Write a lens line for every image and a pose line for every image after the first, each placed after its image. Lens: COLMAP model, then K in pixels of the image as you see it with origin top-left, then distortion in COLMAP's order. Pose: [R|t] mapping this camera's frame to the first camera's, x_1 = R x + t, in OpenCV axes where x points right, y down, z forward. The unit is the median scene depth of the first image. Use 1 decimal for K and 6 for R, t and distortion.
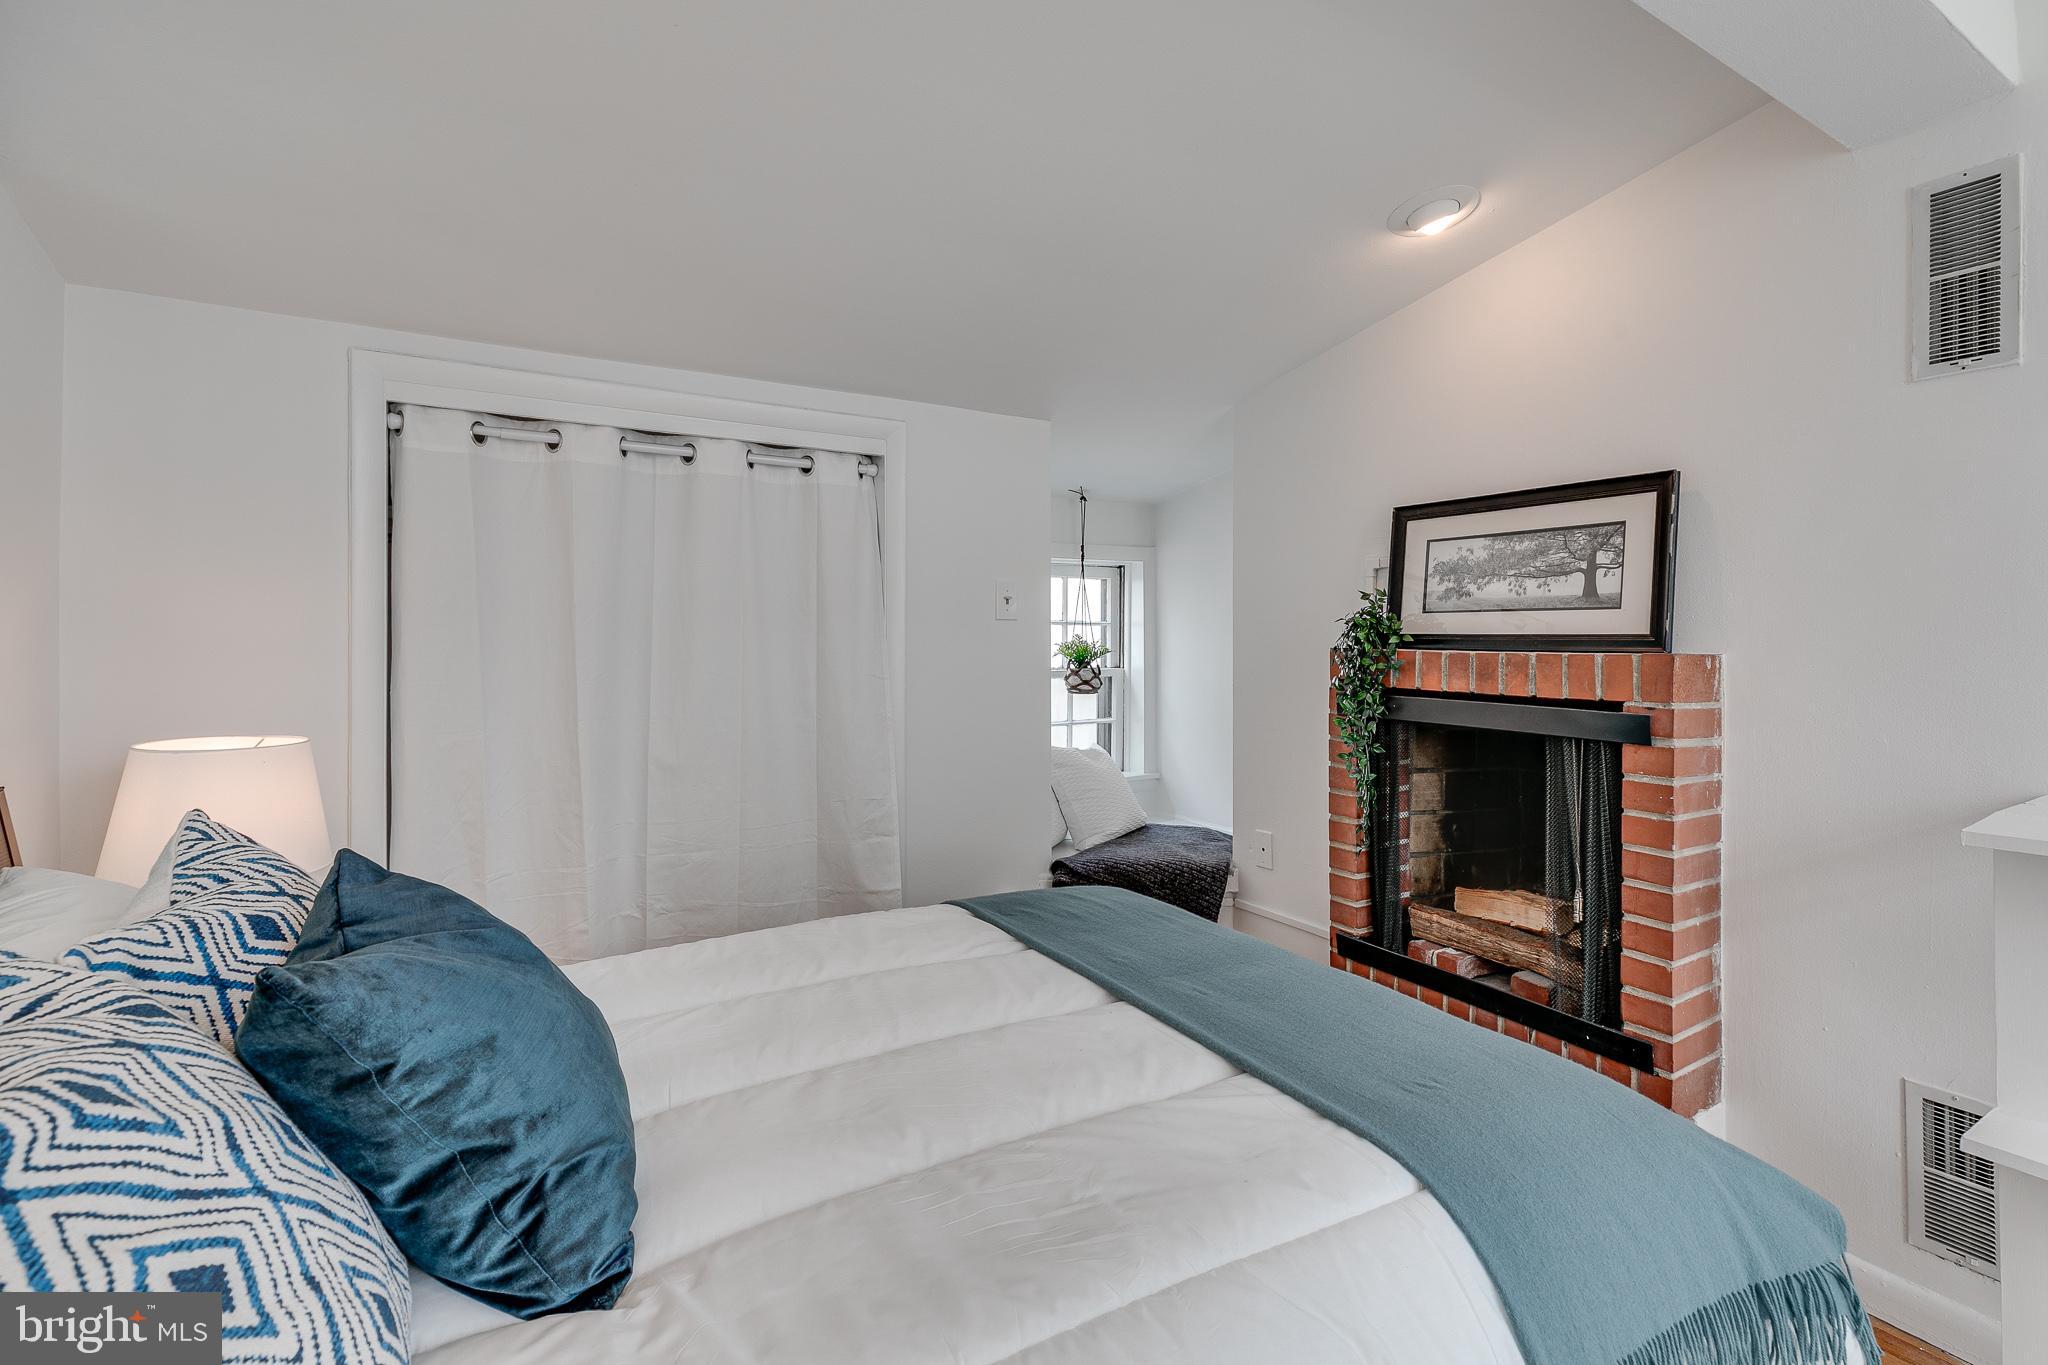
lens RADIAL K [[931.1, 0, 1024.3], [0, 931.1, 625.2], [0, 0, 1]] dist [0.000368, -0.000411]
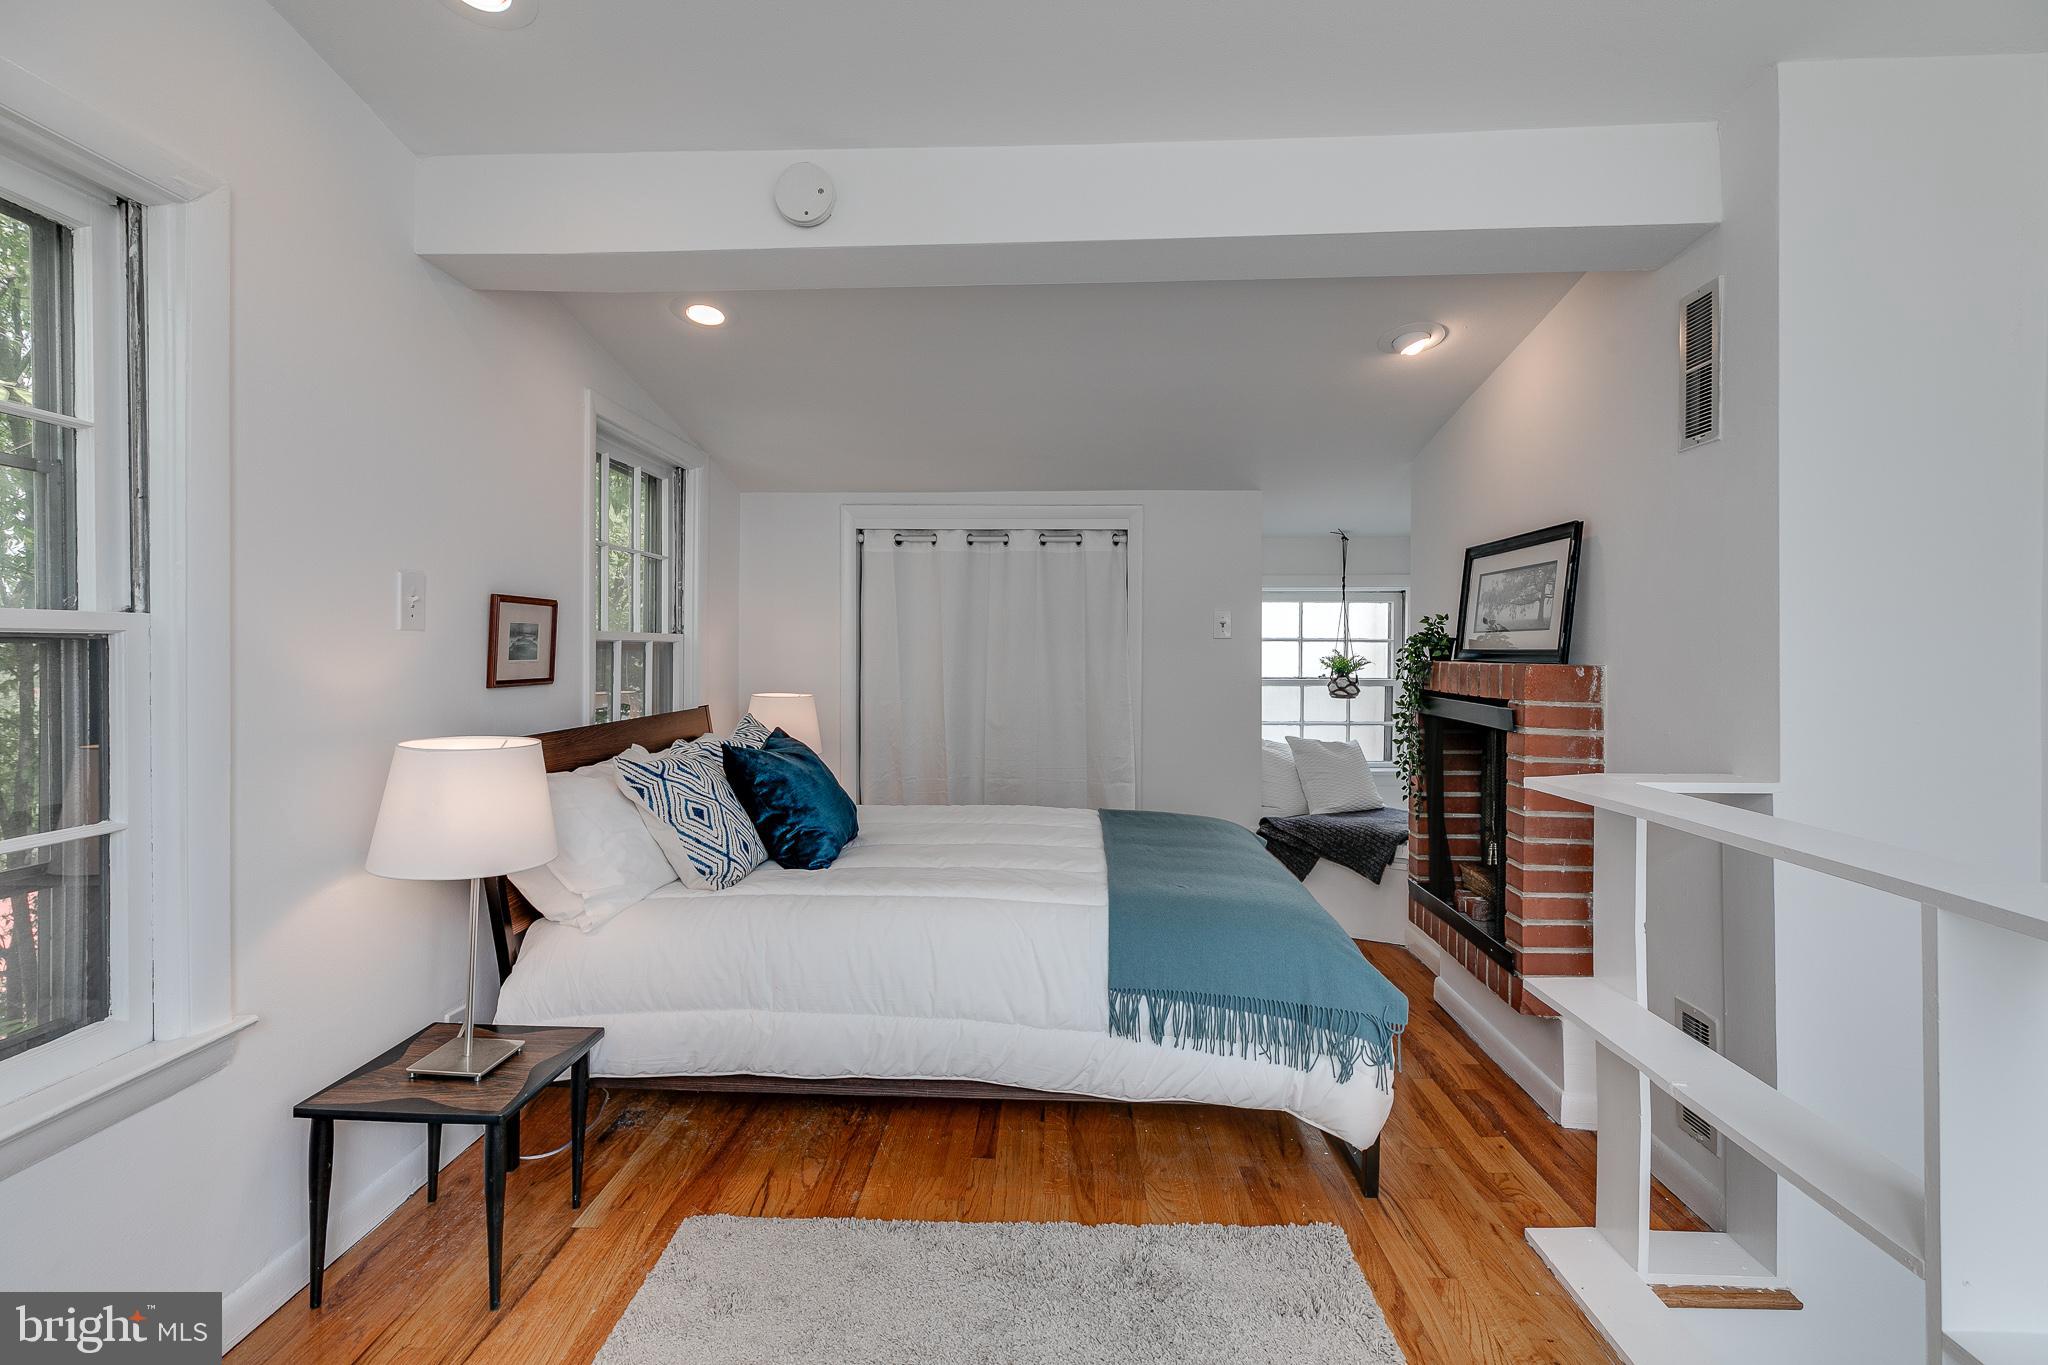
lens RADIAL K [[937.1, 0, 1036.8], [0, 937.1, 640.7], [0, 0, 1]] dist [0.003026, -0.000198]
pose [[0.832933, -0.001633, -0.553371, 0.661184], [0.000965, 0.999998, -0.001499, -0.001039], [0.553372, 0.000714, 0.832934, -0.398044]]
